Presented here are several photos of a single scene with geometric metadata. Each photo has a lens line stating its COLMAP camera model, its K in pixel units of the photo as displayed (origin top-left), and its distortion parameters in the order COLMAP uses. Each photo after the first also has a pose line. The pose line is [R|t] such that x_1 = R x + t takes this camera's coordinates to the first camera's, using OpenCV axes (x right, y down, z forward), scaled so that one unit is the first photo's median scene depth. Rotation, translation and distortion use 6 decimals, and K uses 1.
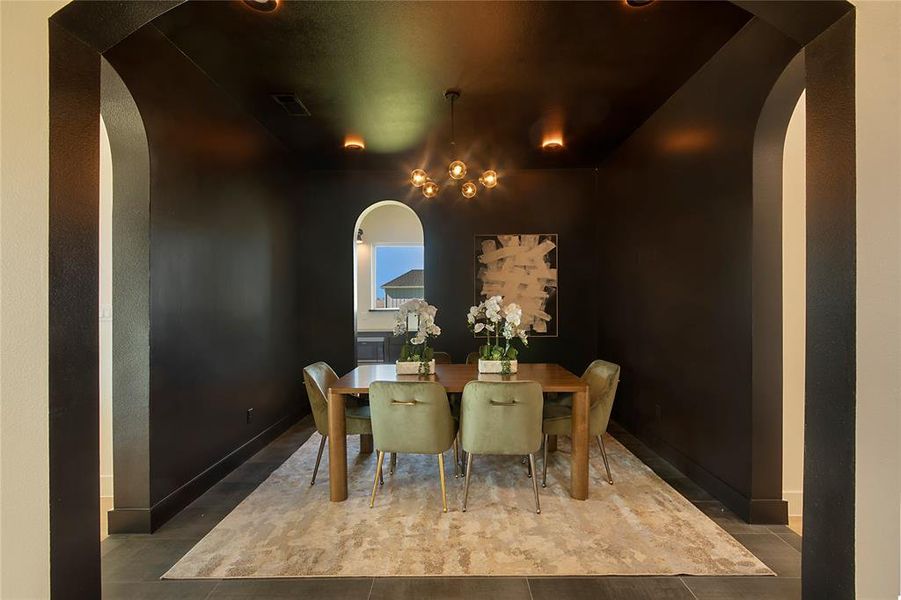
lens RADIAL K [[399.8, 0, 450.8], [0, 399.8, 305.7], [0, 0, 1]] dist [0.008541, 0.000015]
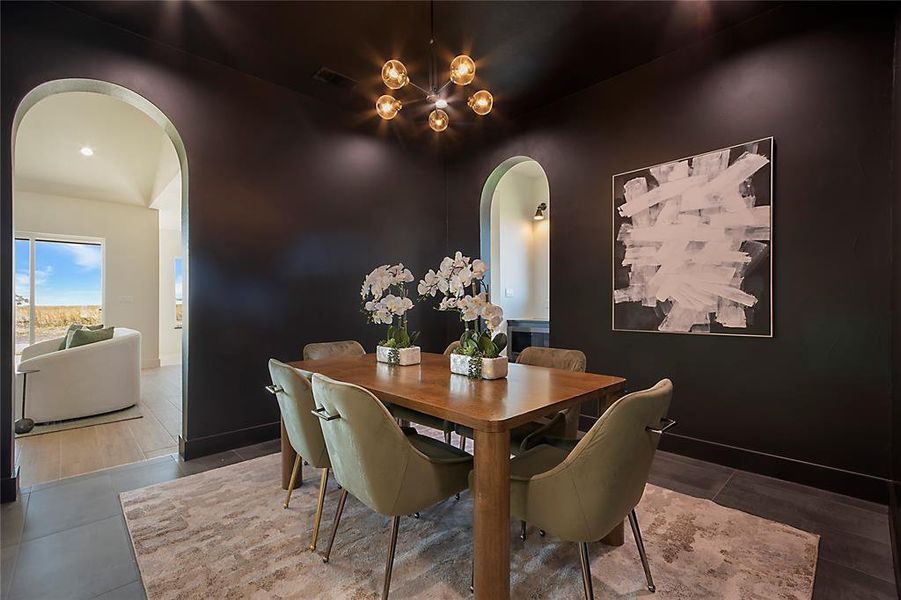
lens RADIAL K [[399.8, 0, 450.8], [0, 399.8, 305.7], [0, 0, 1]] dist [0.008541, 0.000015]
pose [[0.699194, 0.006300, -0.714905, 0.536007], [-0.004036, 0.999980, 0.004865, 0.055547], [0.714921, -0.000517, 0.699205, 0.534746]]
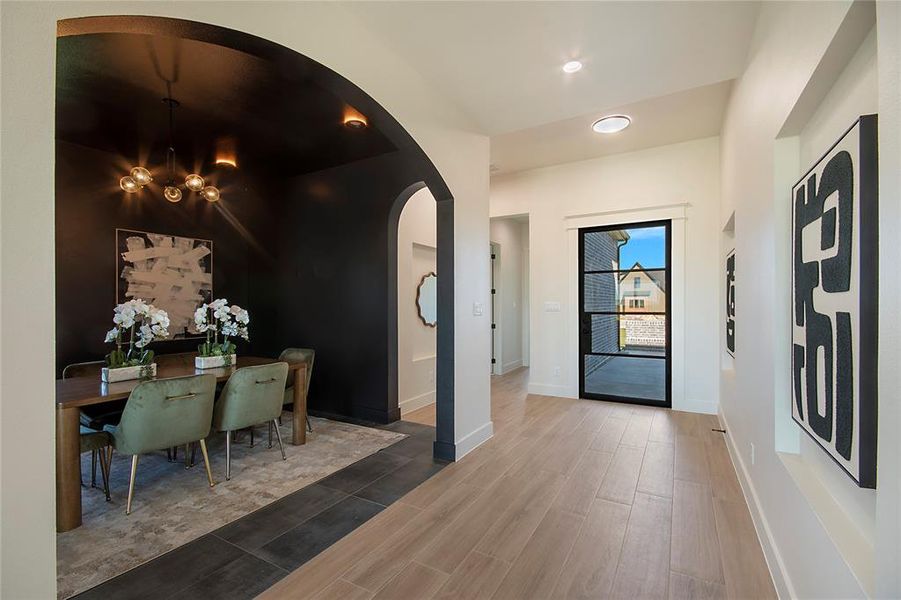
lens RADIAL K [[405.7, 0, 454.2], [0, 405.7, 305.1], [0, 0, 1]] dist [0.002265, -0.000141]
pose [[0.496706, 0.004370, 0.867908, -0.542878], [0.004712, 0.999959, -0.007732, 0.004946], [-0.867906, 0.007930, 0.496665, -0.148561]]
